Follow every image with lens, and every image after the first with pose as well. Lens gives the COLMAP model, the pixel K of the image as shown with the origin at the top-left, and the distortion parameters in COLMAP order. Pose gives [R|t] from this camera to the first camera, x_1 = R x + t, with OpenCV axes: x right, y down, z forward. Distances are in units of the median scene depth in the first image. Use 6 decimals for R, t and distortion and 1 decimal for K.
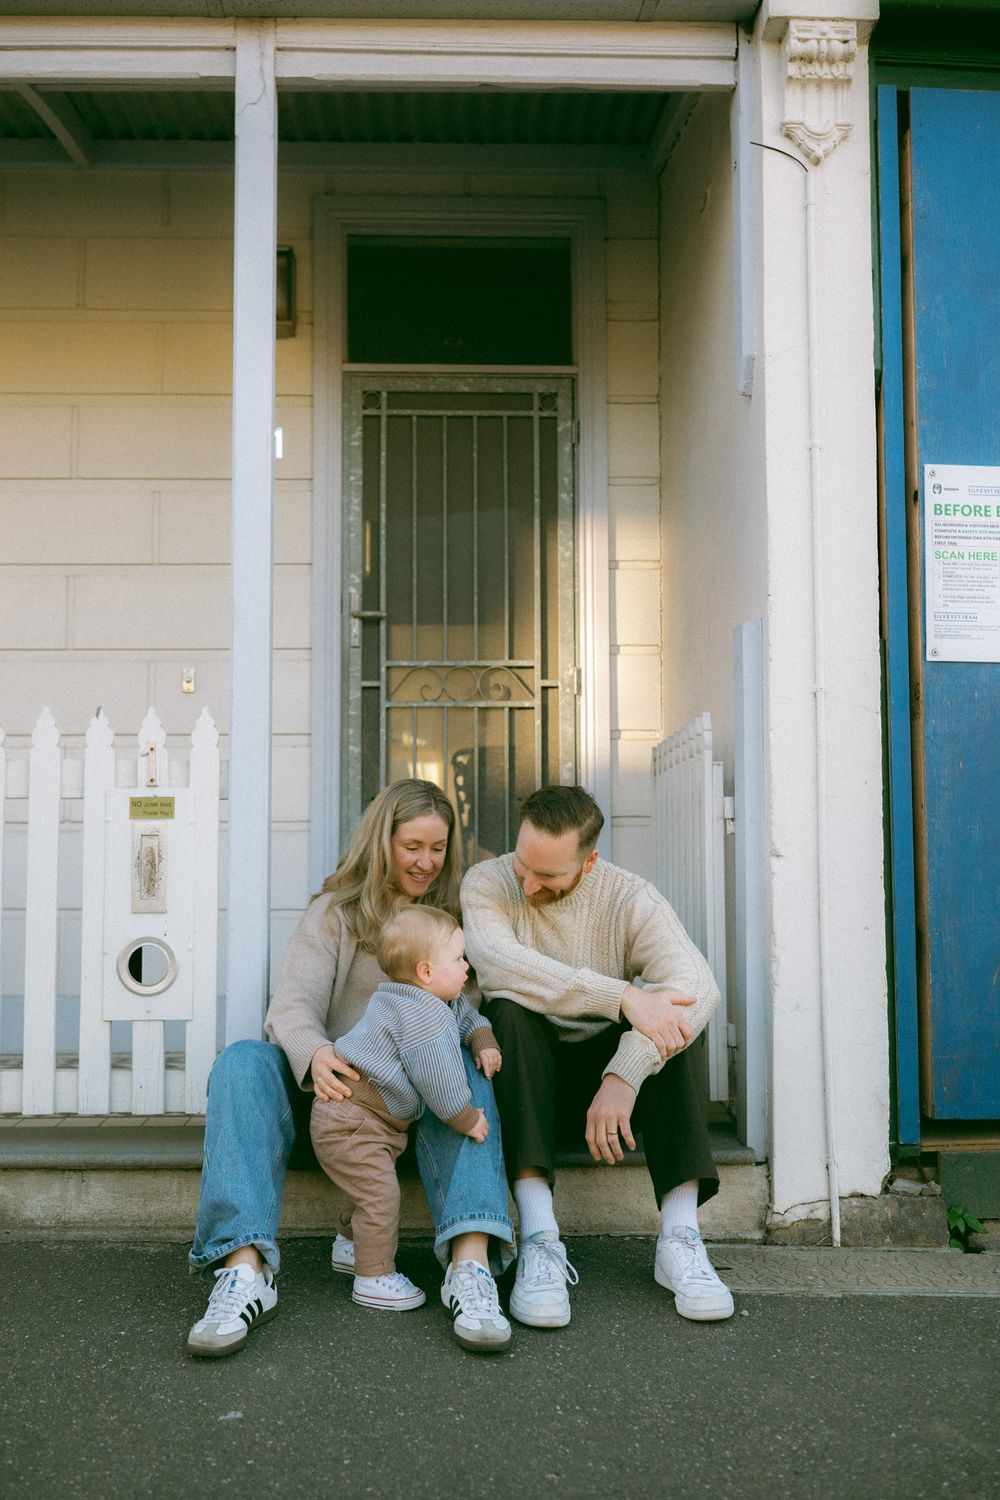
lens RADIAL K [[1609.3, 0, 500.0], [0, 1609.3, 750.0], [0, 0, 1]] dist [0.013956, 0.004082]
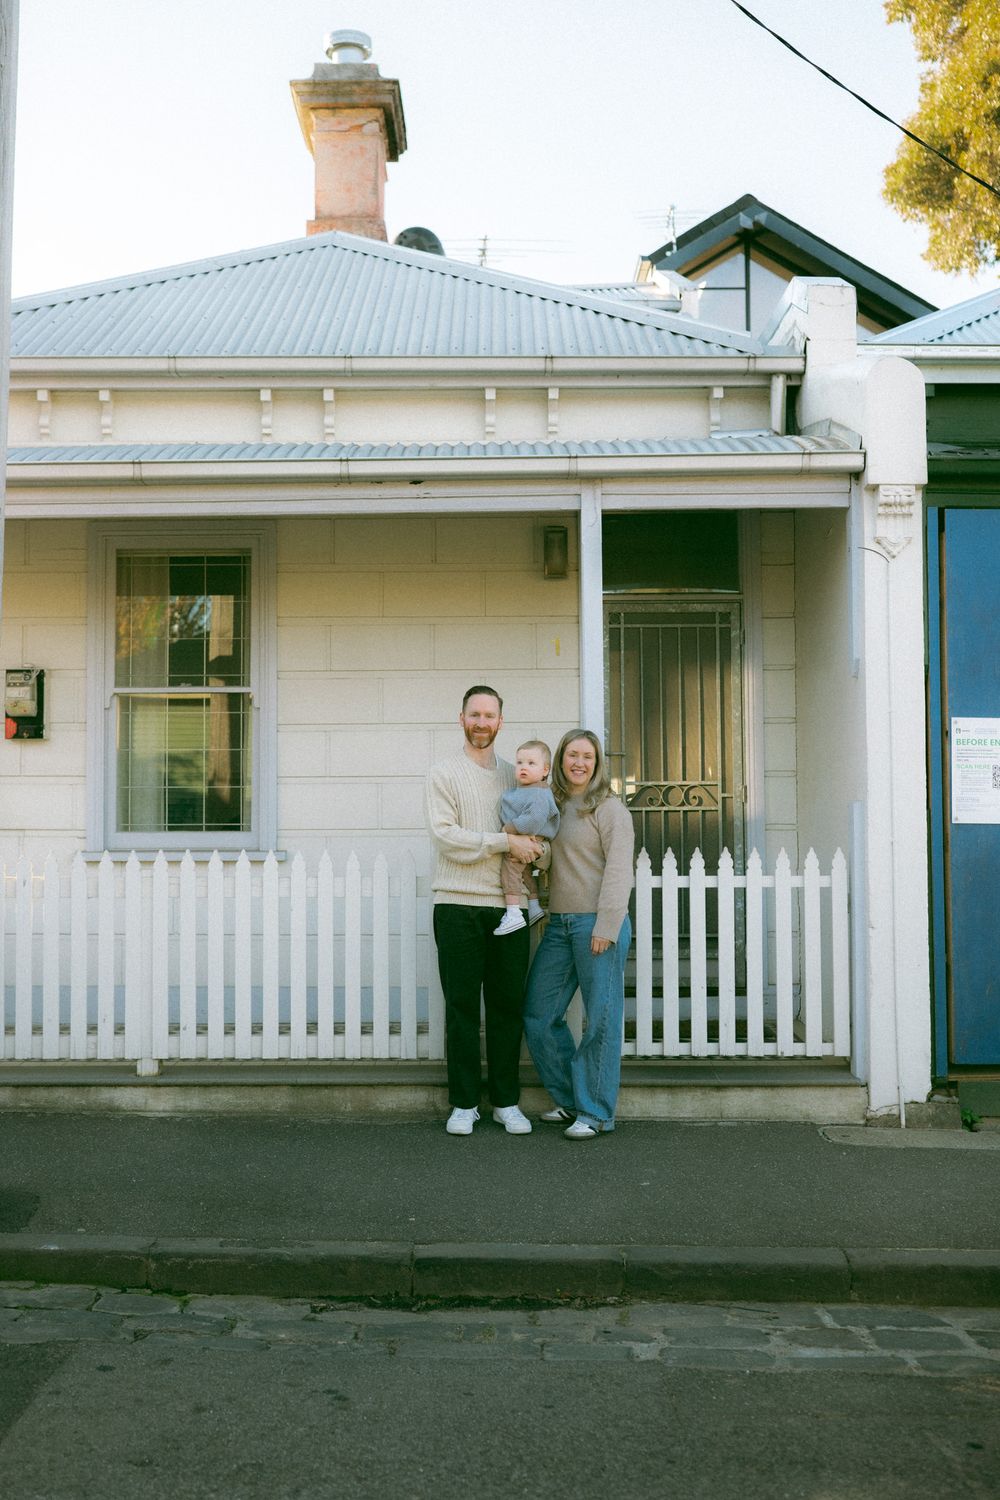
lens RADIAL K [[1609.3, 0, 500.0], [0, 1609.3, 750.0], [0, 0, 1]] dist [0.013956, 0.004082]
pose [[0.998834, -0.004175, -0.048104, -0.174574], [0.005735, 0.999460, 0.032341, -0.206072], [0.047943, -0.032579, 0.998319, -0.914040]]
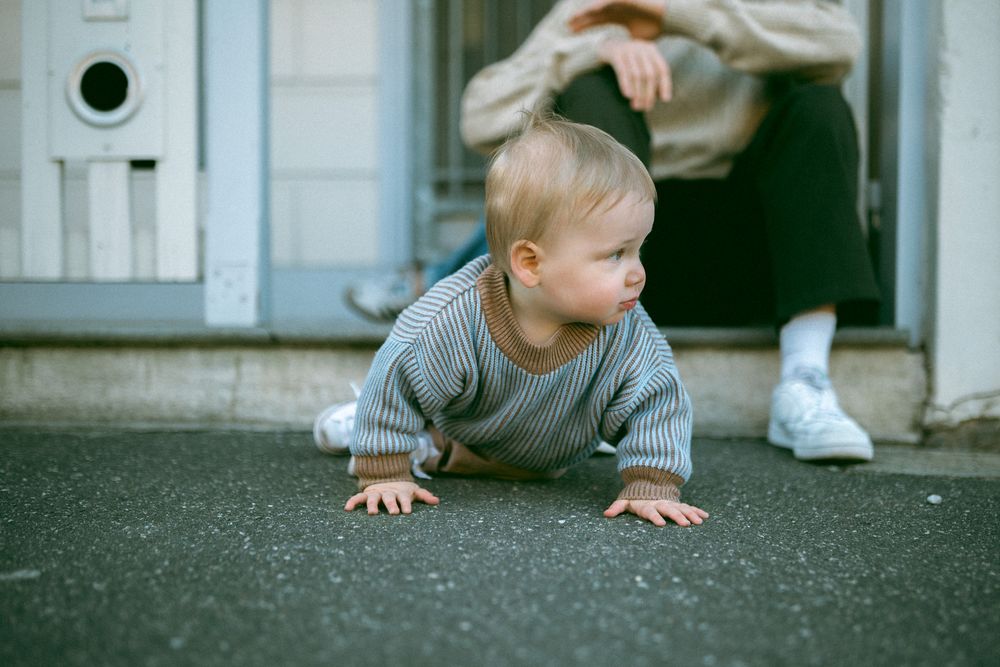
lens RADIAL K [[1345.5, 0, 500.0], [0, 1345.5, 333.5], [0, 0, 1]] dist [-0.002024, -0.014807]
pose [[0.997521, 0.006160, -0.070104, 0.013343], [0.001491, 0.994088, 0.108565, 0.176554], [0.070358, -0.108401, 0.991614, 0.359690]]
